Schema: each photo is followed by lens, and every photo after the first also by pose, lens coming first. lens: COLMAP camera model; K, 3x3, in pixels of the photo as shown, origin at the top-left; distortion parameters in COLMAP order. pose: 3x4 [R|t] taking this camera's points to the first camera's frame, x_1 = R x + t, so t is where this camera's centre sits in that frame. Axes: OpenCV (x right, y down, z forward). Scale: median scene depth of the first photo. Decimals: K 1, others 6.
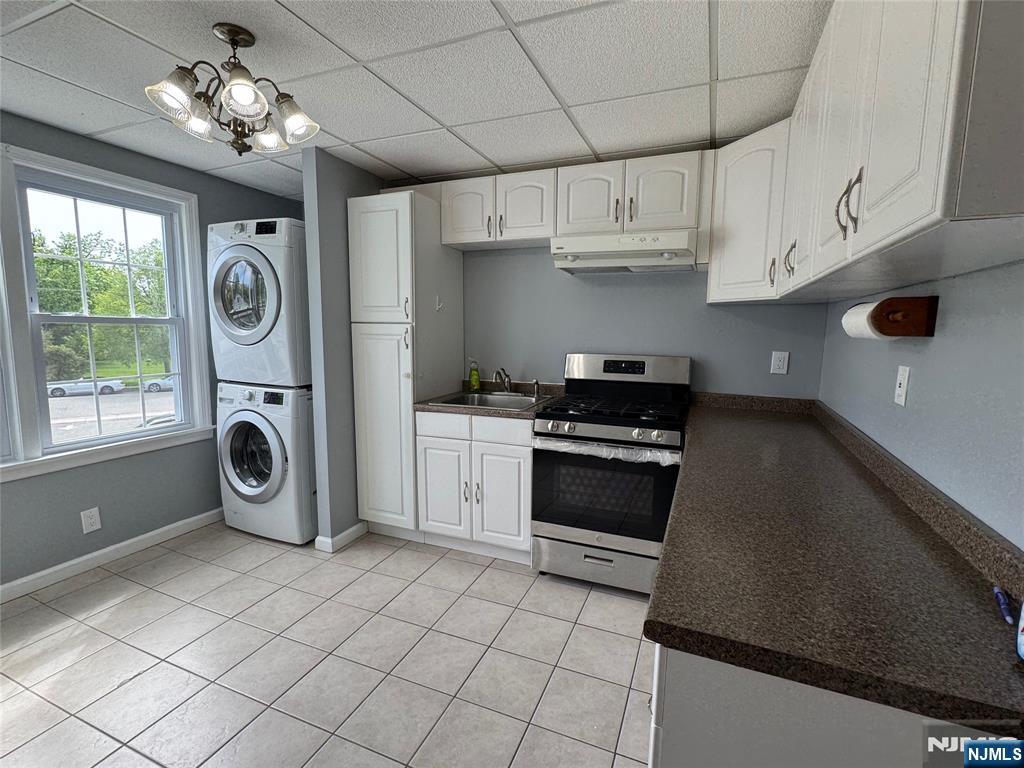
lens RADIAL K [[472.8, 0, 520.4], [0, 472.8, 387.9], [0, 0, 1]] dist [-0.003938, 0.001295]
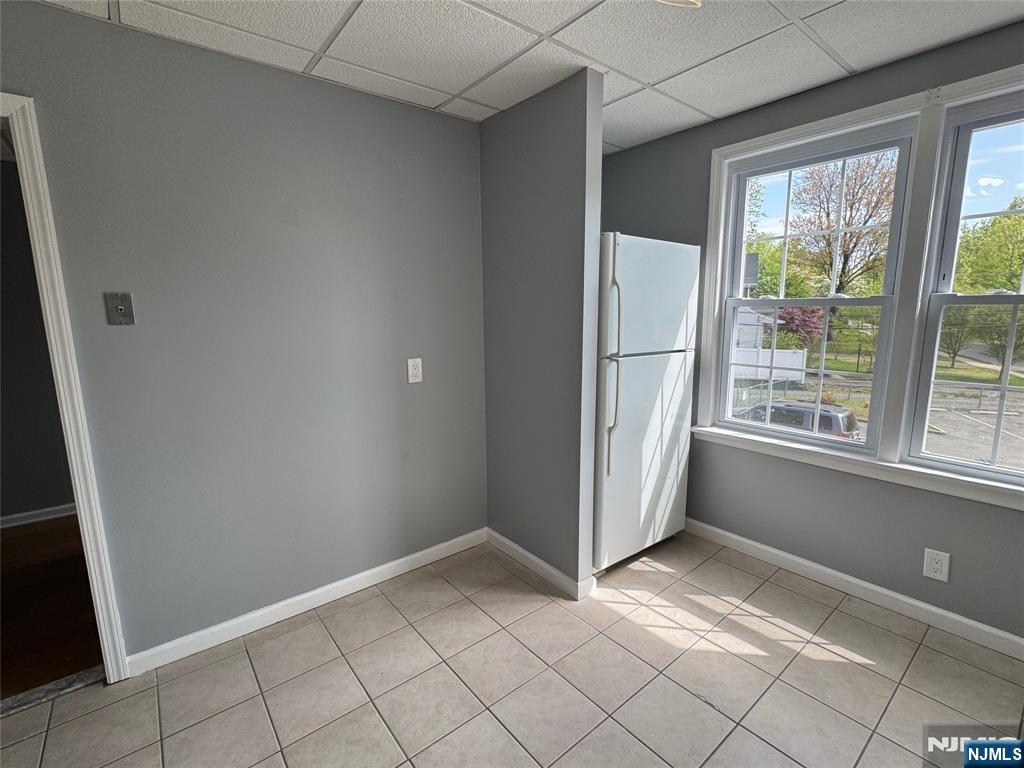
lens RADIAL K [[472.8, 0, 514.8], [0, 472.8, 385.9], [0, 0, 1]] dist [-0.003938, 0.001295]
pose [[-0.481023, 0.132419, -0.866650, 0.040193], [-0.103882, 0.972955, 0.206320, -0.085998], [0.870532, 0.189274, -0.454258, 0.681753]]
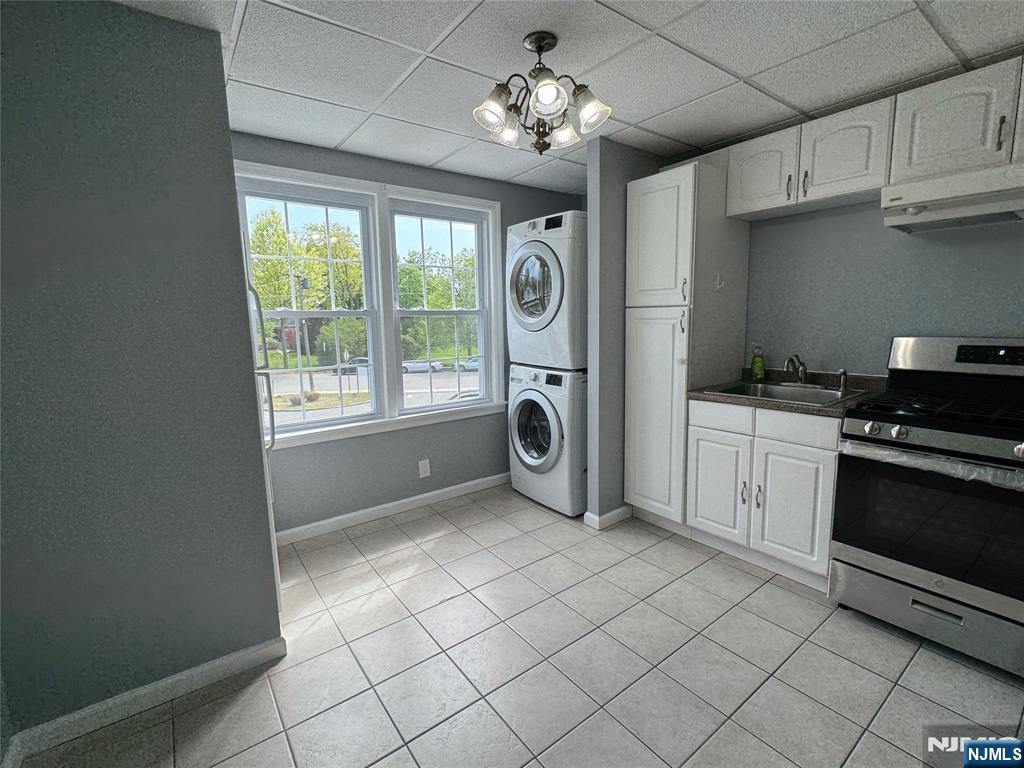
lens RADIAL K [[472.8, 0, 519.8], [0, 472.8, 388.1], [0, 0, 1]] dist [-0.003938, 0.001295]
pose [[0.859742, 0.046975, -0.508563, -0.035798], [-0.032435, 0.998773, 0.037422, 0.002955], [0.509697, -0.015678, 0.860211, 0.019989]]
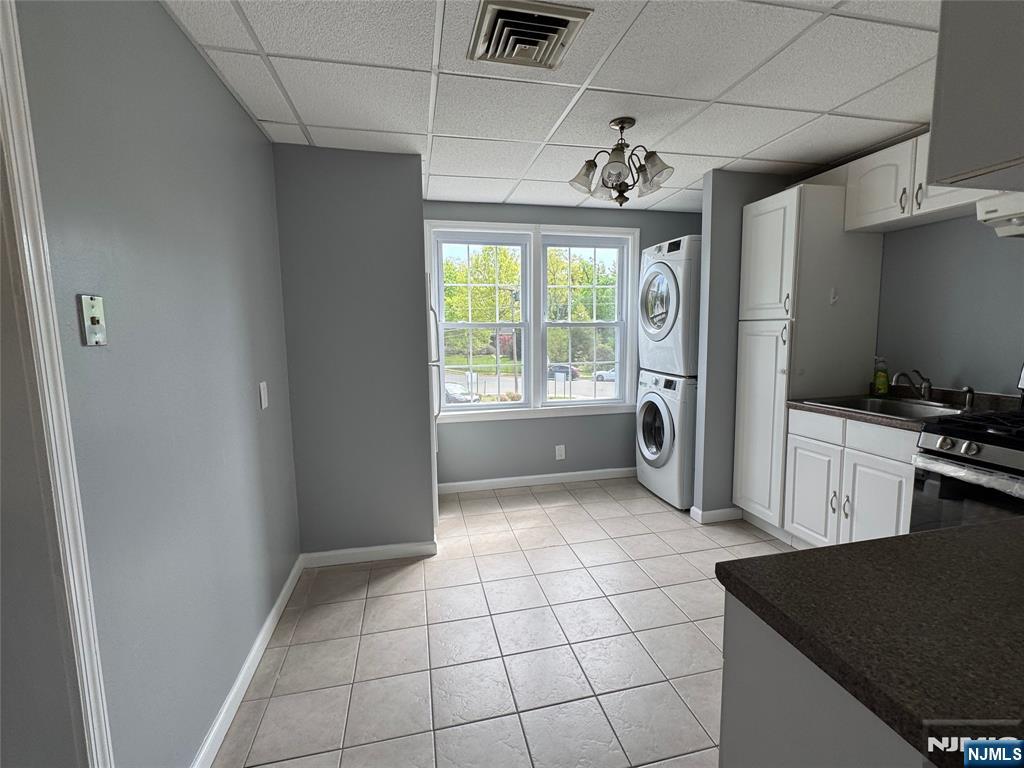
lens RADIAL K [[472.8, 0, 516.3], [0, 472.8, 388.7], [0, 0, 1]] dist [-0.003938, 0.001295]
pose [[0.570815, 0.081354, -0.817038, 0.270616], [-0.080428, 0.995834, 0.042967, 0.012723], [0.817130, 0.041187, 0.574980, -0.035261]]
